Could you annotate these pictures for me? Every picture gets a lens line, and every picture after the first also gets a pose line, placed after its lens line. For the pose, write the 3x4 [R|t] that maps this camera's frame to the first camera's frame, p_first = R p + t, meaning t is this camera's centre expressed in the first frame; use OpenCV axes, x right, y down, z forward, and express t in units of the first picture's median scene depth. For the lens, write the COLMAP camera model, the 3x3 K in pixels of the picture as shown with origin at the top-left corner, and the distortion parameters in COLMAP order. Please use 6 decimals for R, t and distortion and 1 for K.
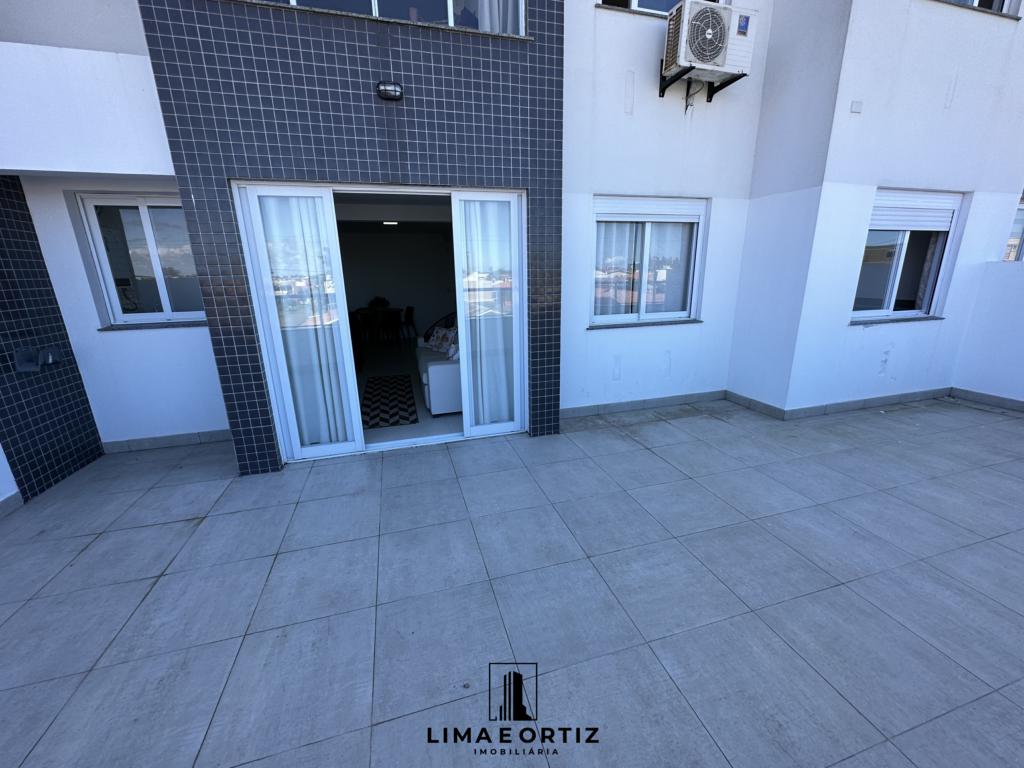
lens RADIAL K [[408.9, 0, 512.8], [0, 408.9, 382.9], [0, 0, 1]] dist [-0.003533, 0.000612]
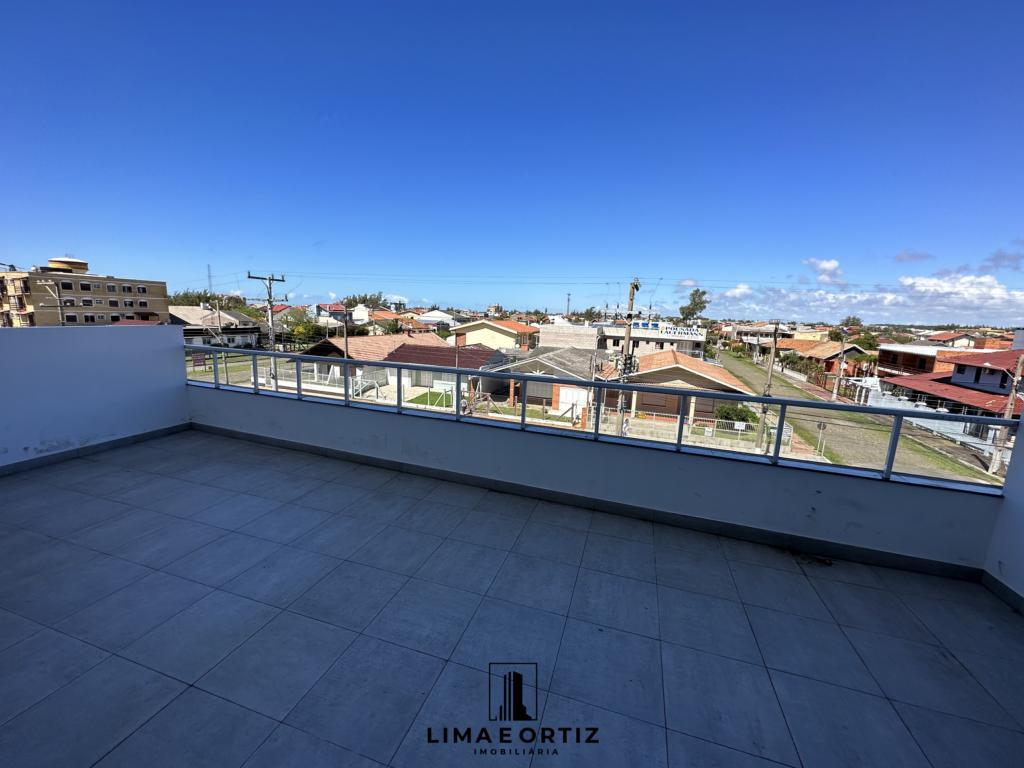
lens RADIAL K [[408.9, 0, 512.8], [0, 408.9, 382.9], [0, 0, 1]] dist [-0.003533, 0.000612]
pose [[-0.836419, -0.106033, 0.537736, -0.213140], [0.121909, 0.920541, 0.371138, -0.282744], [-0.534360, 0.375981, -0.757032, 0.744083]]
